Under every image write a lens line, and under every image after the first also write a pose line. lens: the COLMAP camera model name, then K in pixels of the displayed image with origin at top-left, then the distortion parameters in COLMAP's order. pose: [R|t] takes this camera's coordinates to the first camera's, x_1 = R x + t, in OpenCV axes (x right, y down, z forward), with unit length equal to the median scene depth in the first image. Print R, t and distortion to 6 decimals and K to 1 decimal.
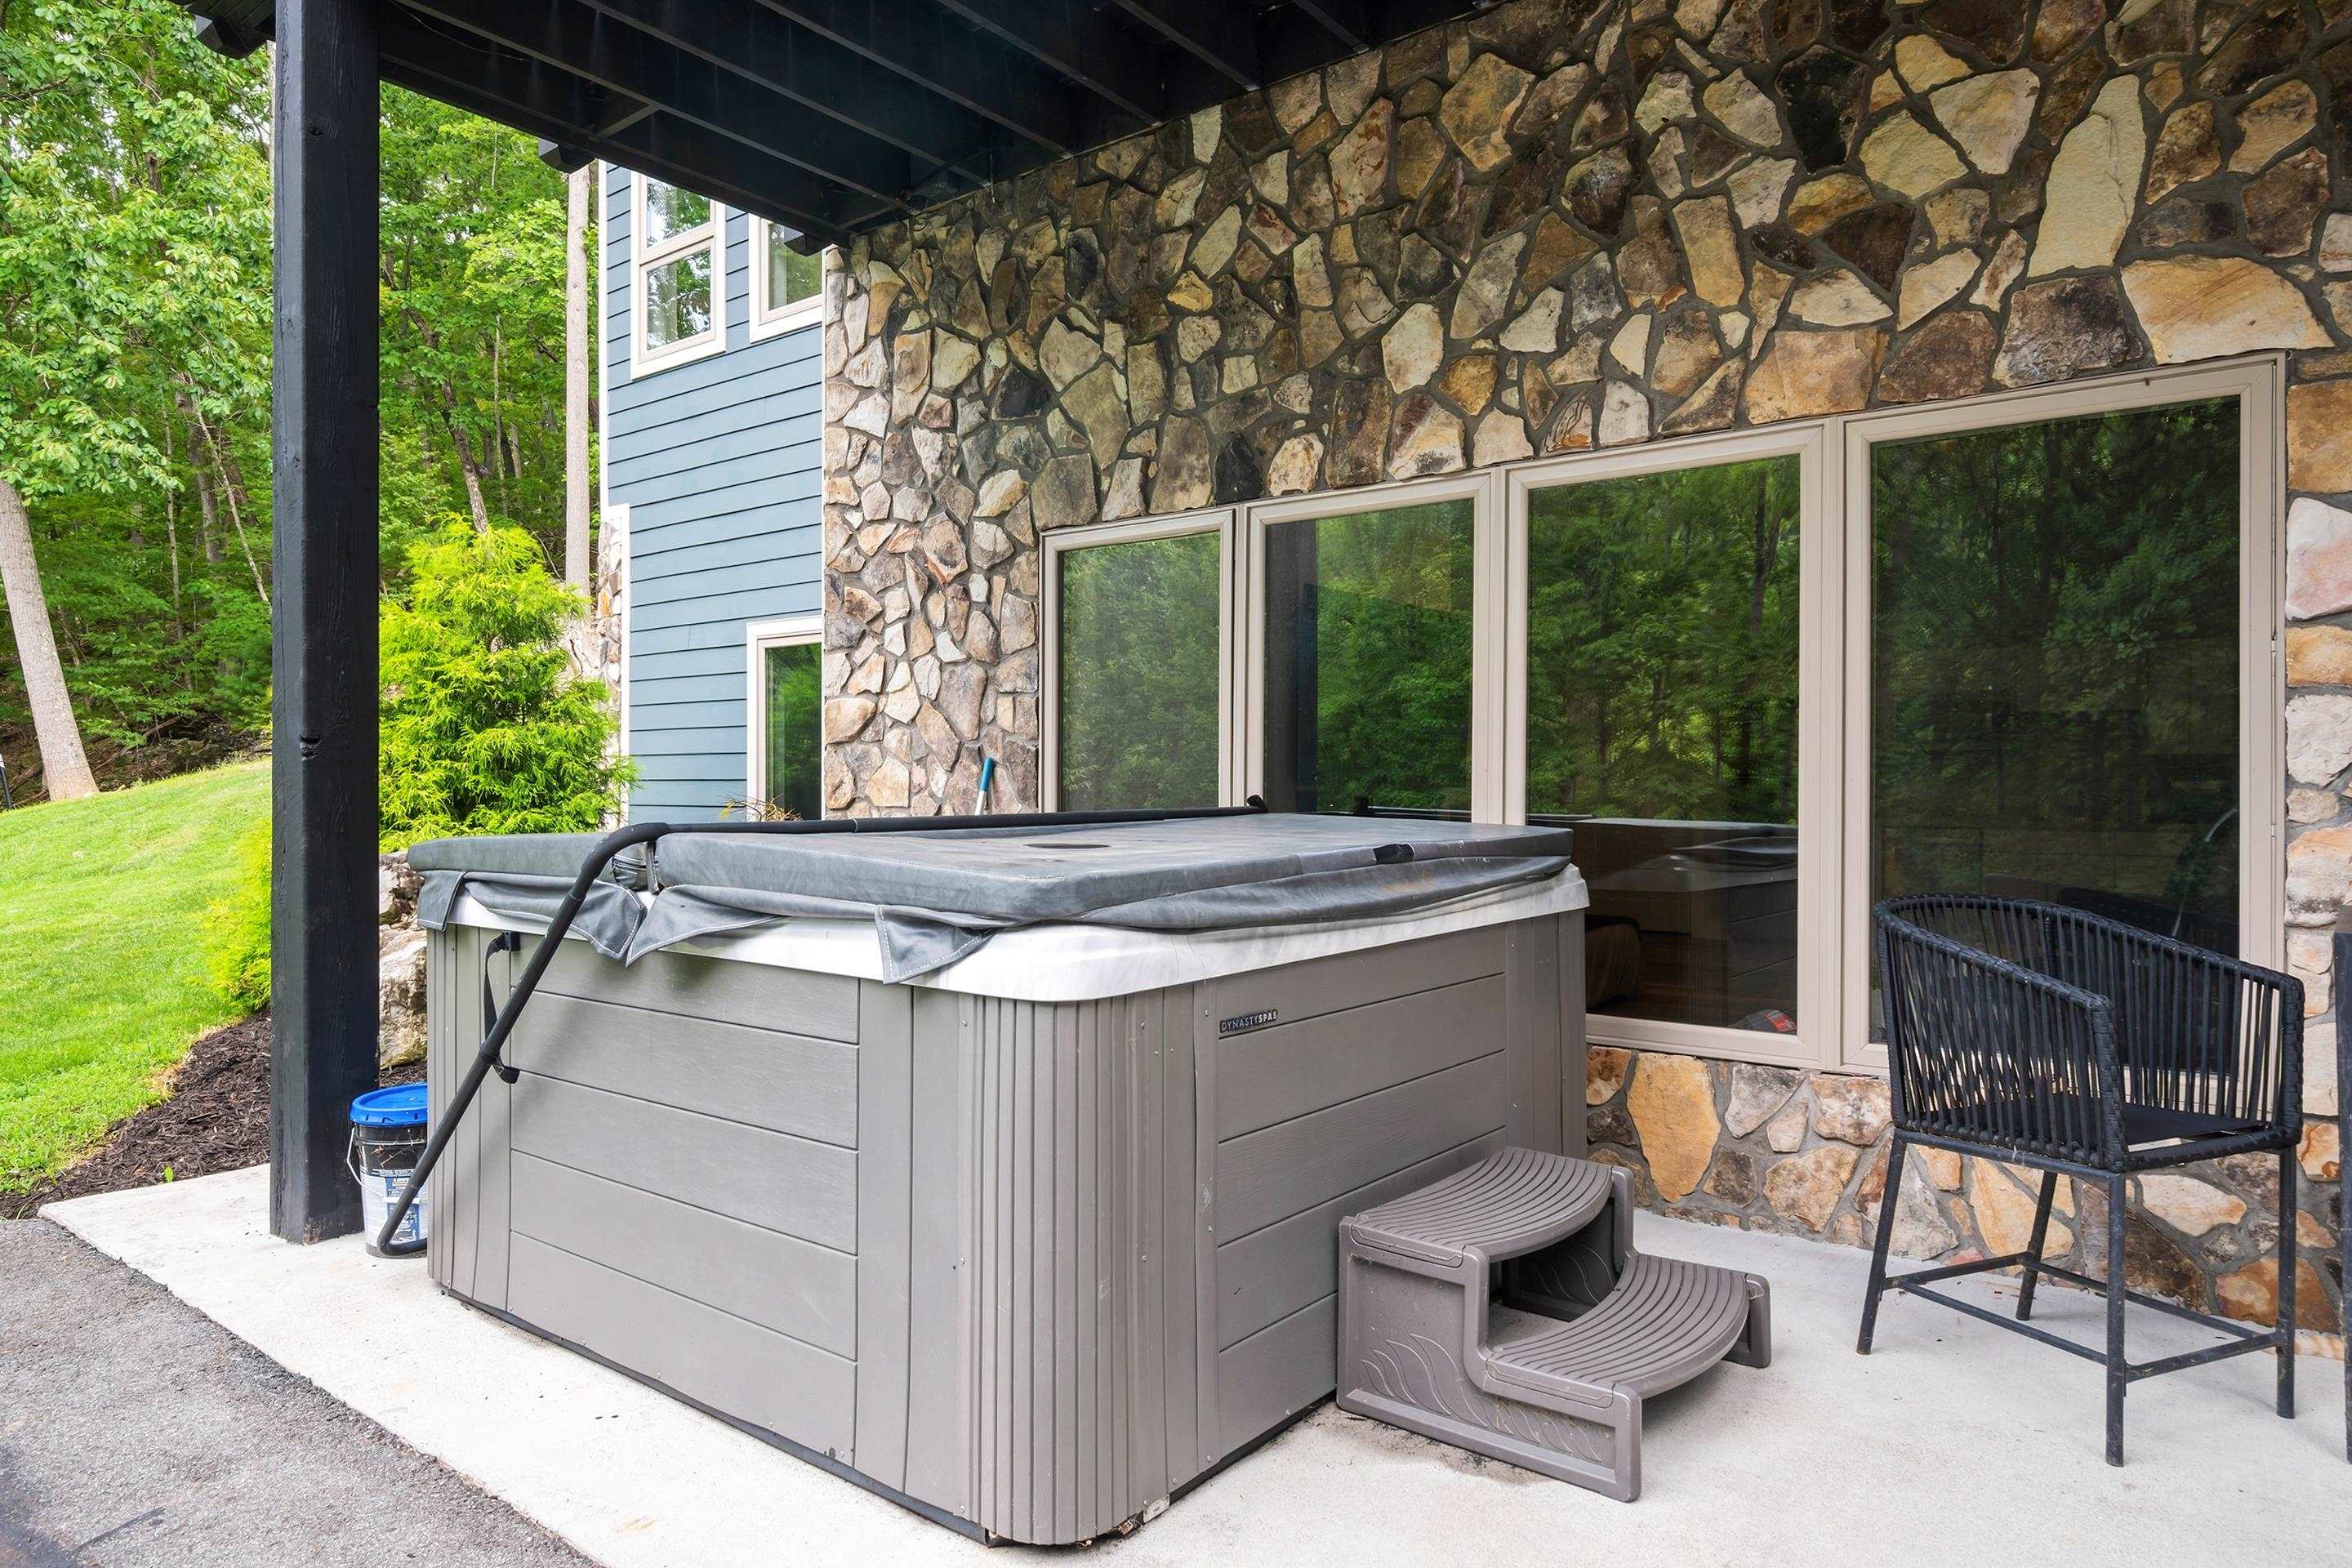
lens RADIAL K [[1433.5, 0, 1176.0], [0, 1433.5, 784.0], [0, 0, 1]] dist [-0.004010, -0.002818]
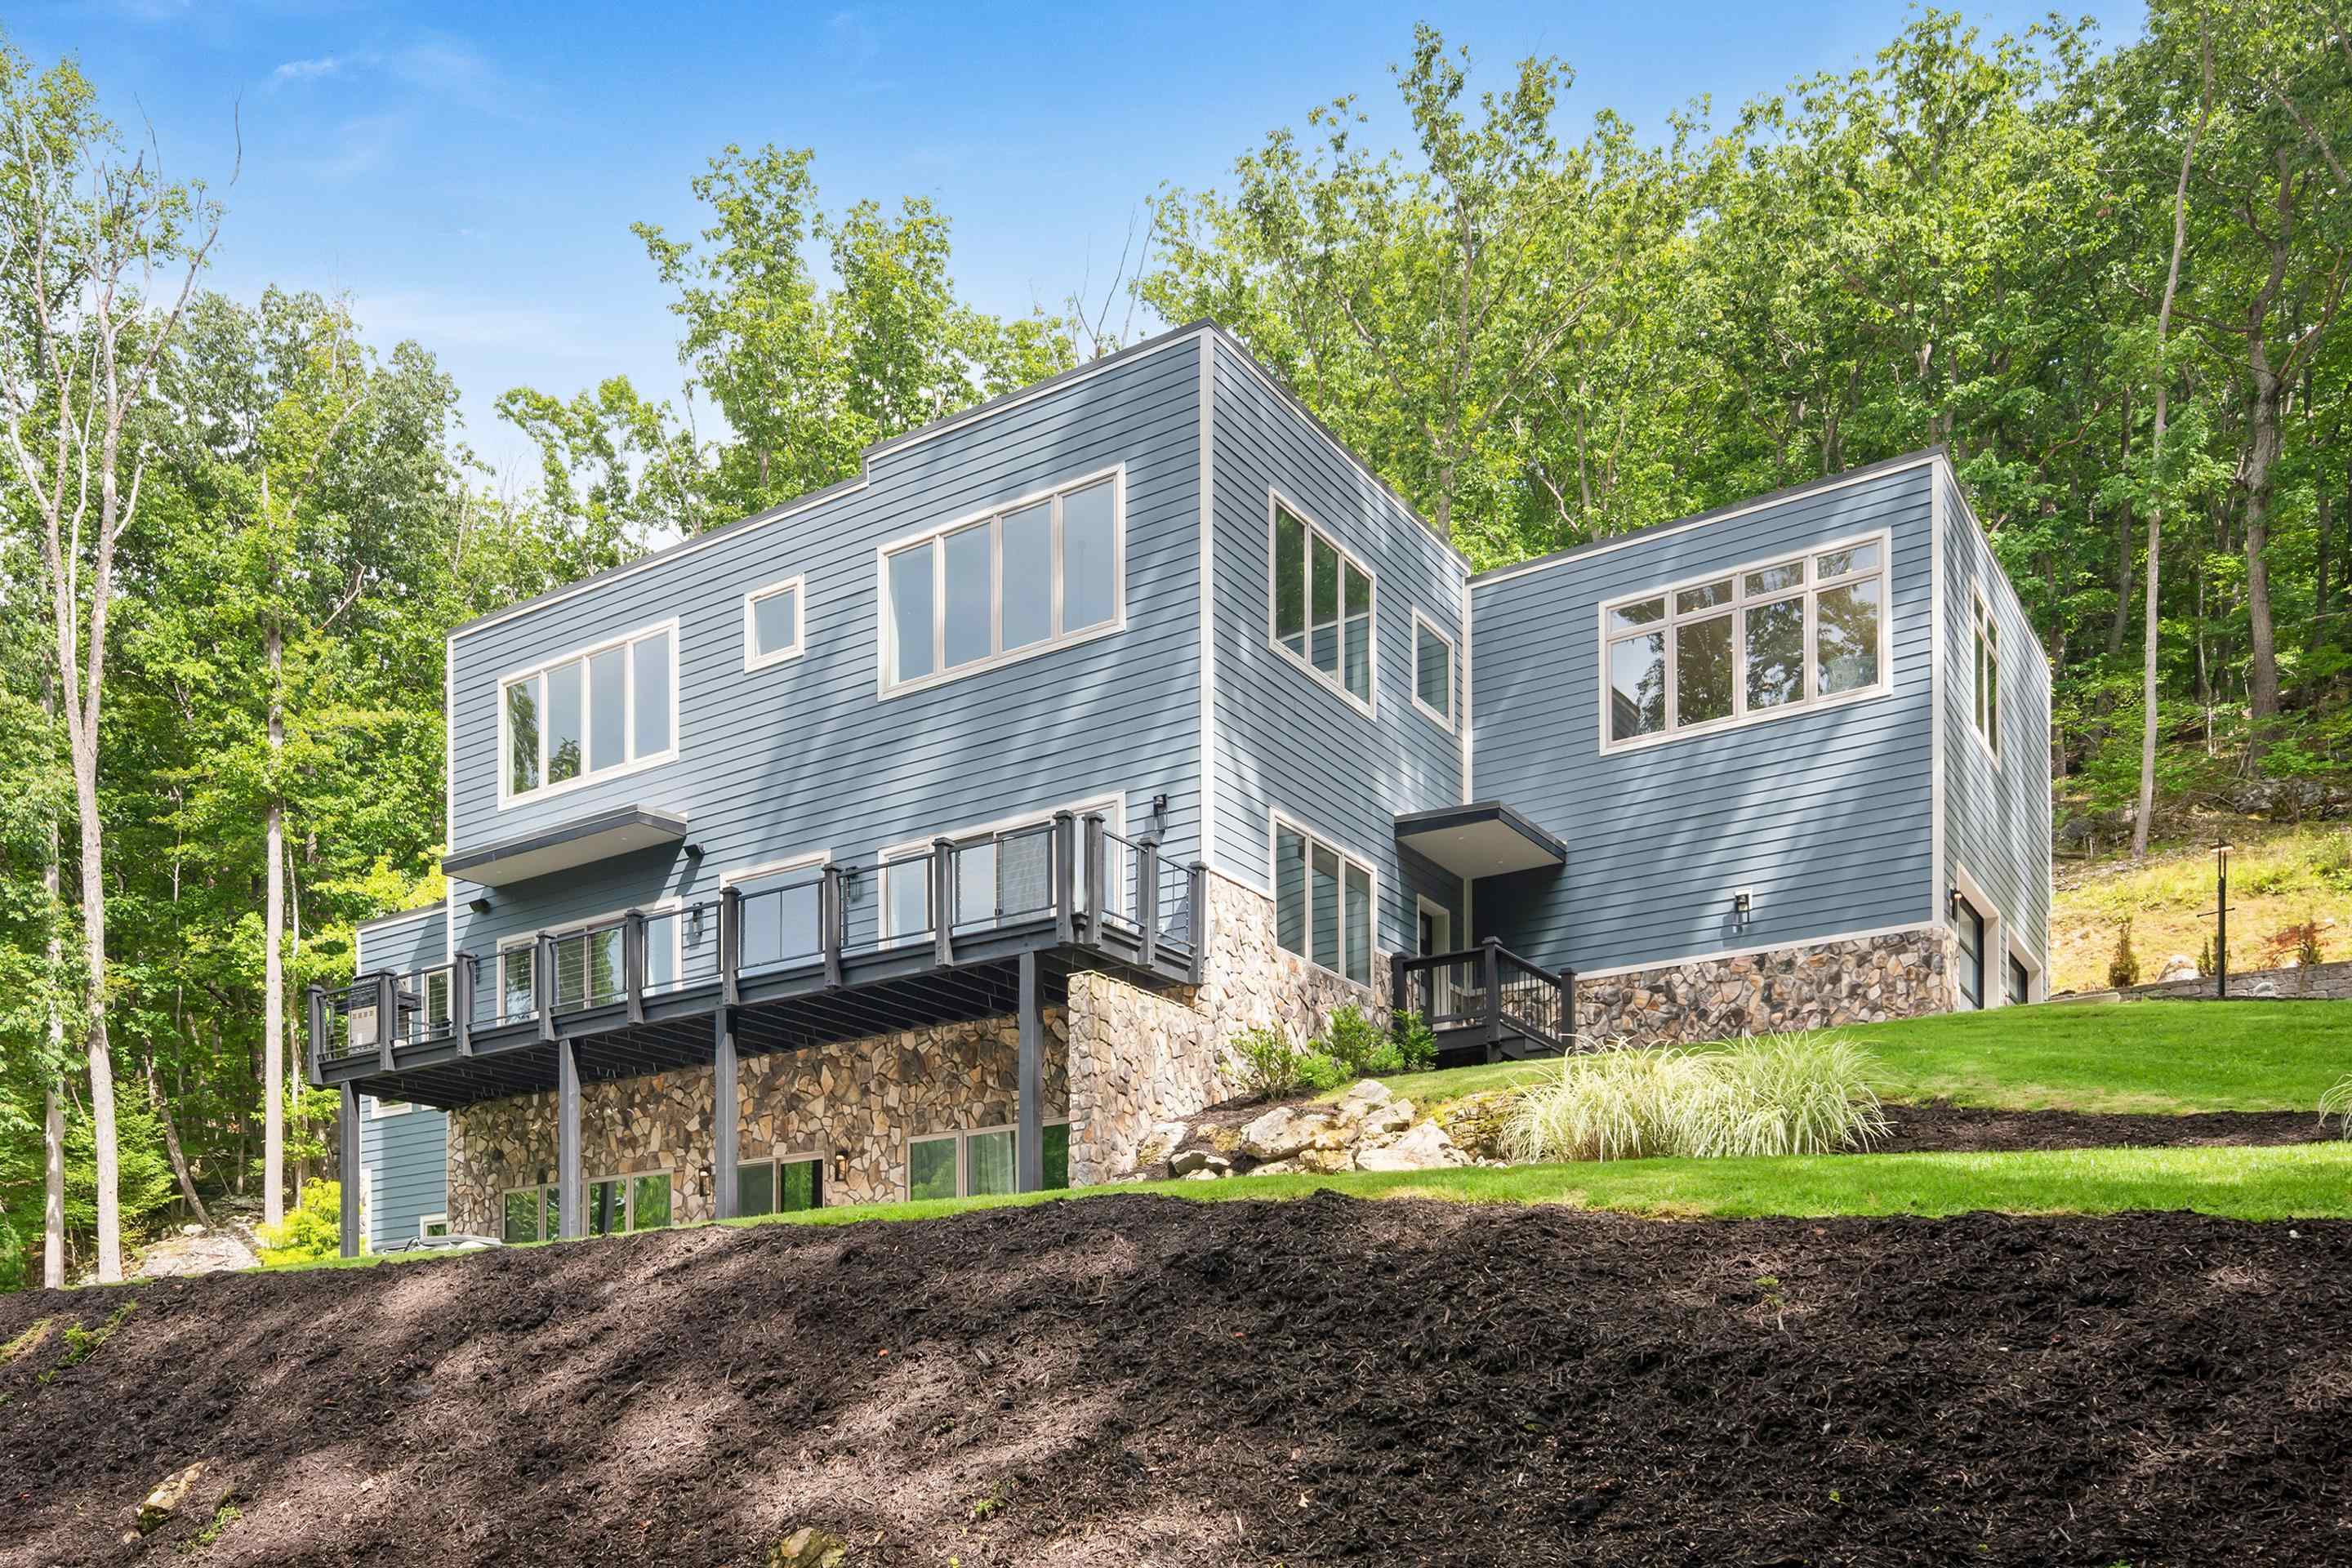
lens RADIAL K [[1975.5, 0, 1091.4], [0, 1975.5, 1455.6], [0, 0, 1]] dist [-0.005363, 0.021280]
pose [[0.998260, 0.000589, 0.058956, 1.185272], [0.000227, 0.999904, -0.013835, 0.623477], [-0.058959, 0.013825, 0.998165, -4.443281]]
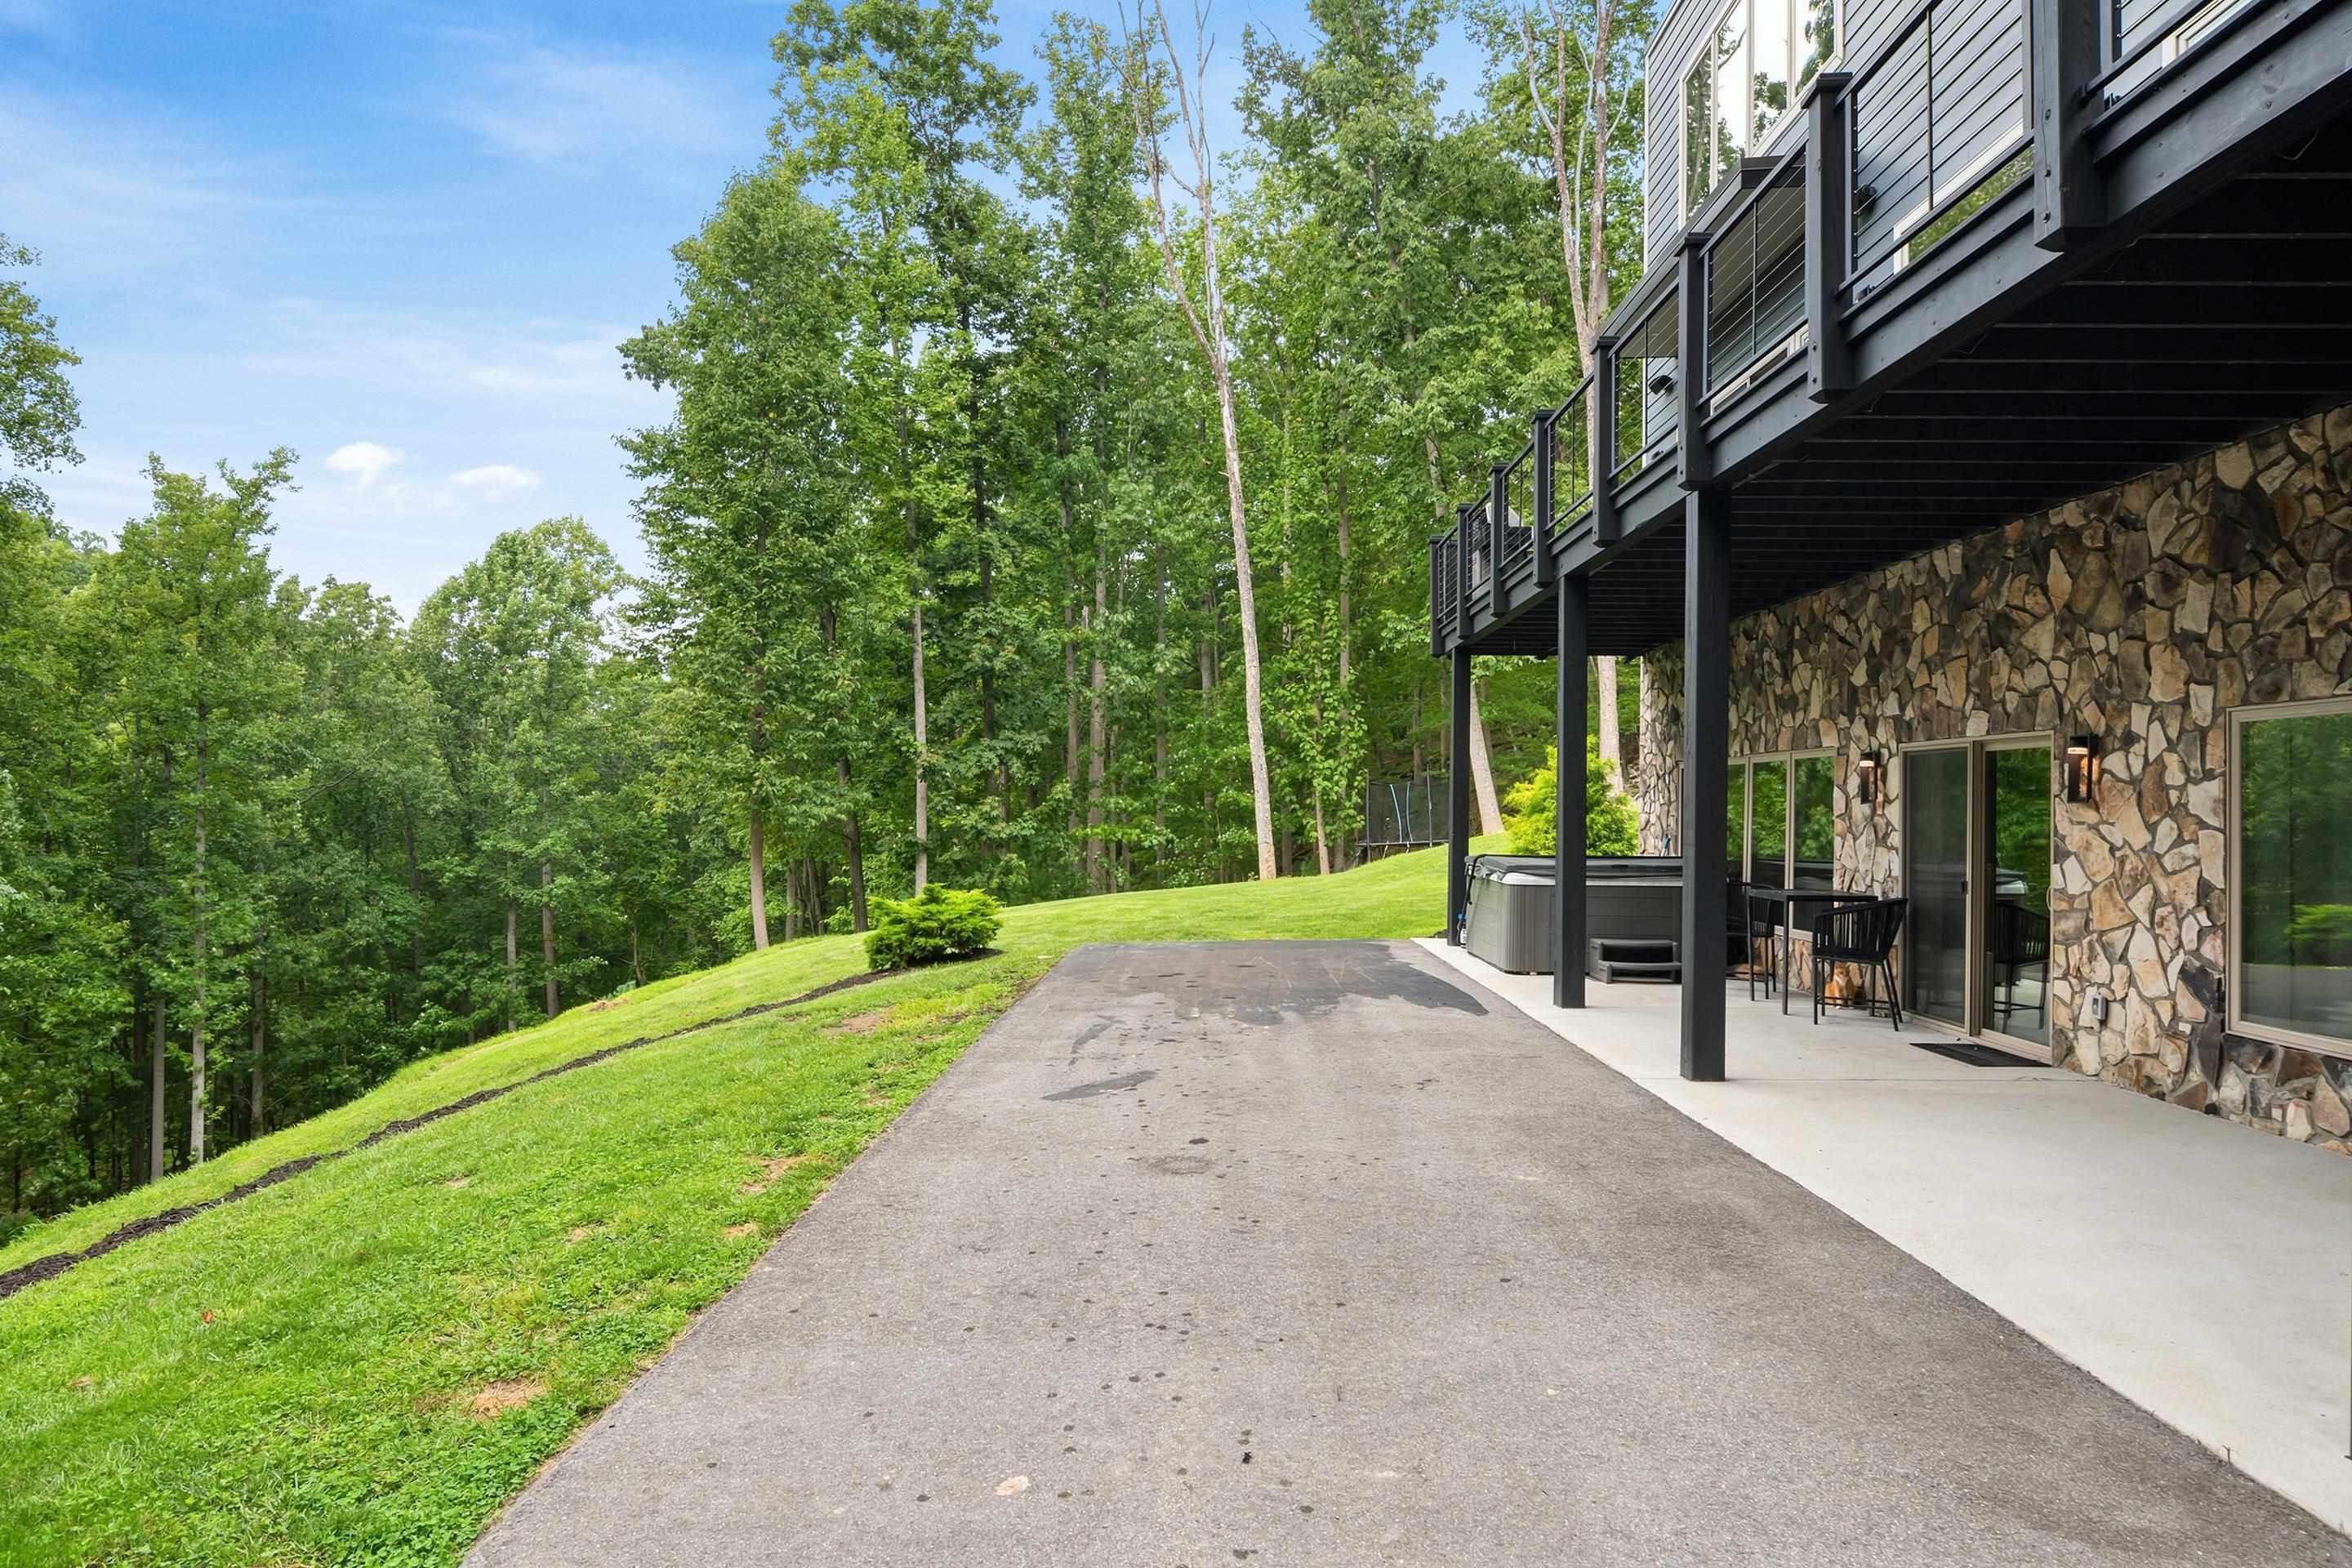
lens RADIAL K [[1316.4, 0, 1168.0], [0, 1316.4, 794.5], [0, 0, 1]] dist [-0.006580, -0.002867]
pose [[0.592379, 0.000681, -0.805659, 1.418656], [-0.016198, 0.999808, -0.011065, -0.059529], [0.805497, 0.019605, 0.592276, -1.407410]]
